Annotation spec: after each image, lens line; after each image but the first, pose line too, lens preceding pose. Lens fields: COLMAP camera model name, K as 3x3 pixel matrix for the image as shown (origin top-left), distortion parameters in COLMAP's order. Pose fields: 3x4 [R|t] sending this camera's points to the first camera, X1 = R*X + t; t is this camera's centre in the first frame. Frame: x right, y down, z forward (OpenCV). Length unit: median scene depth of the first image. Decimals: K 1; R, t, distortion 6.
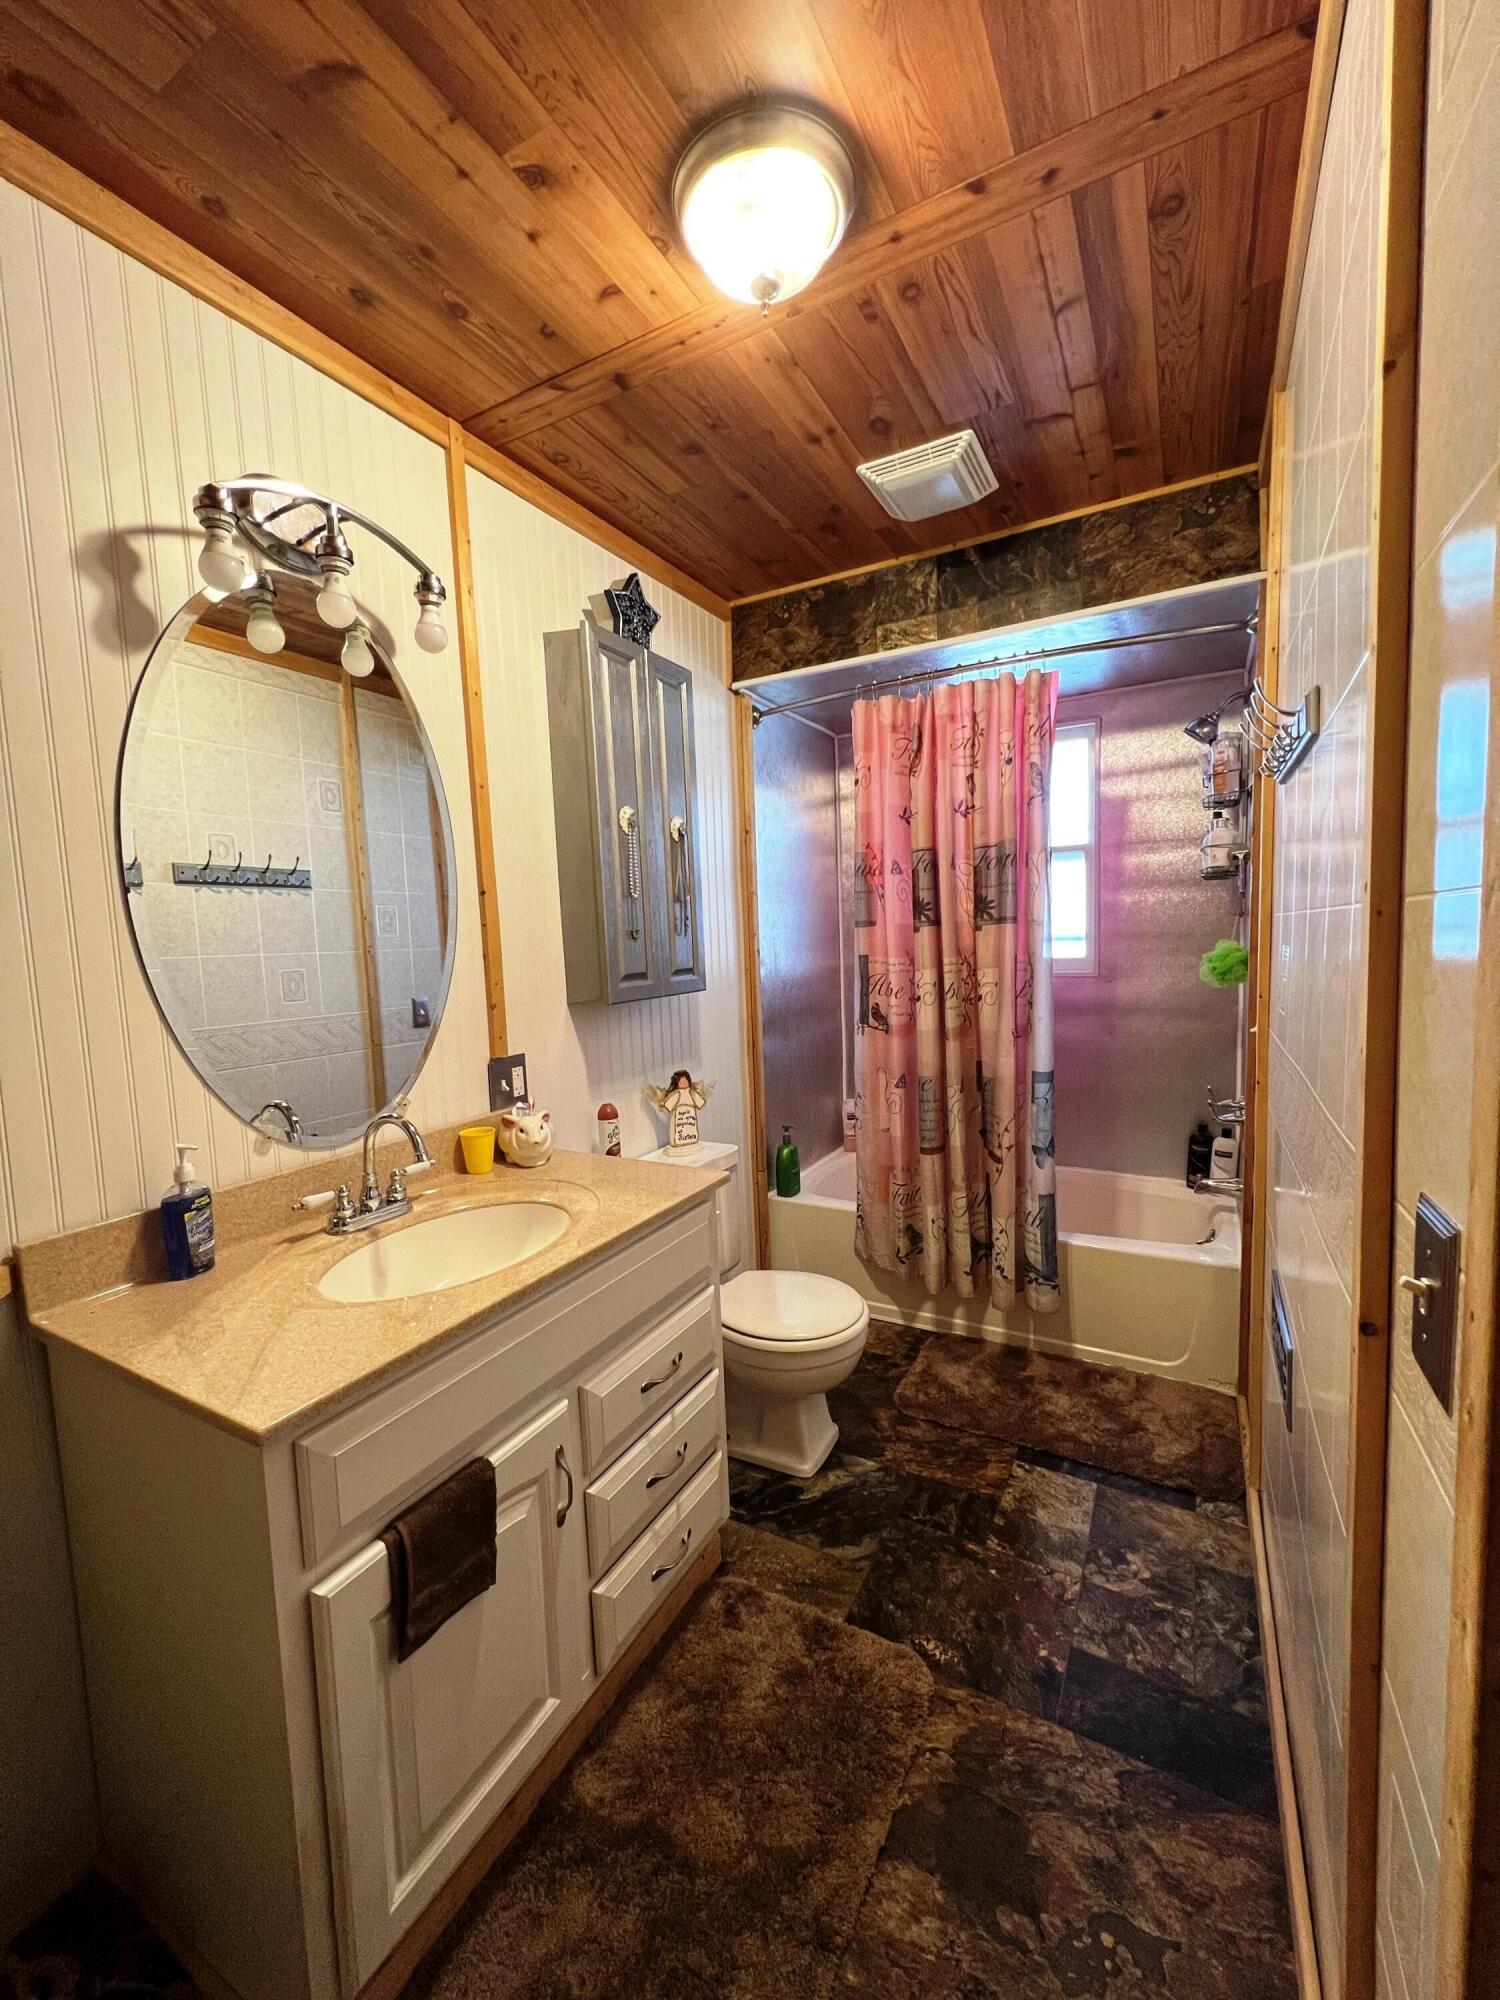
lens RADIAL K [[800.3, 0, 748.5], [0, 800.3, 999.9], [0, 0, 1]] dist [-0.002514, 0.000445]
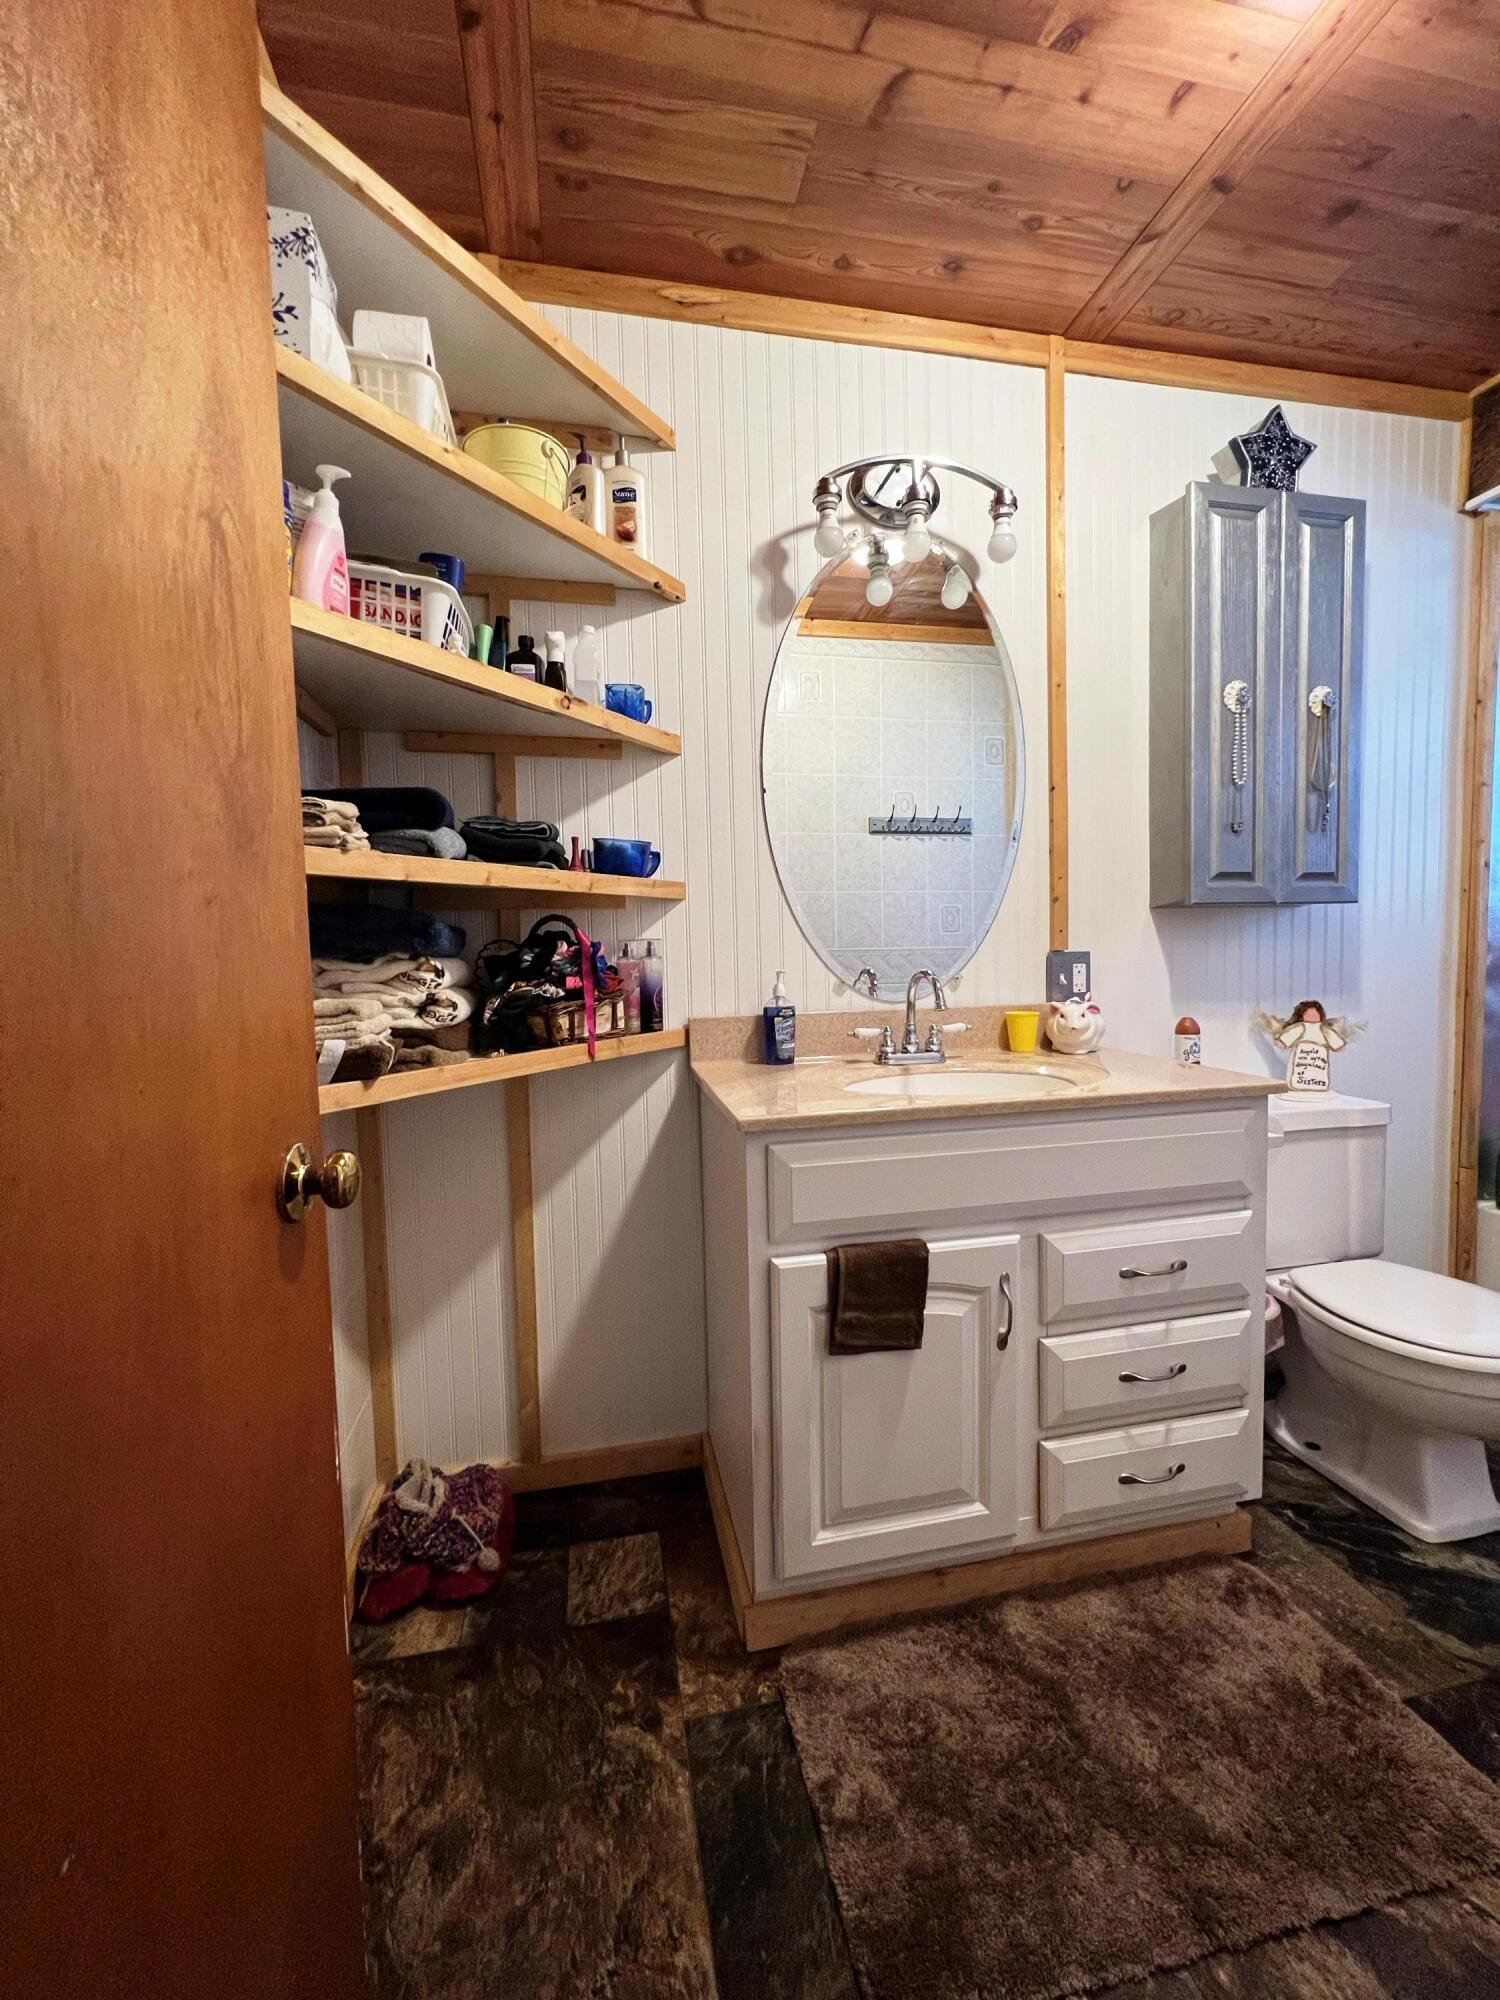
lens RADIAL K [[800.3, 0, 749.8], [0, 800.3, 999.7], [0, 0, 1]] dist [-0.002514, 0.000445]
pose [[0.649534, 0.070271, -0.757079, 0.241888], [-0.065659, 0.997184, 0.036226, 0.140957], [0.757493, 0.026179, 0.652319, 0.039234]]
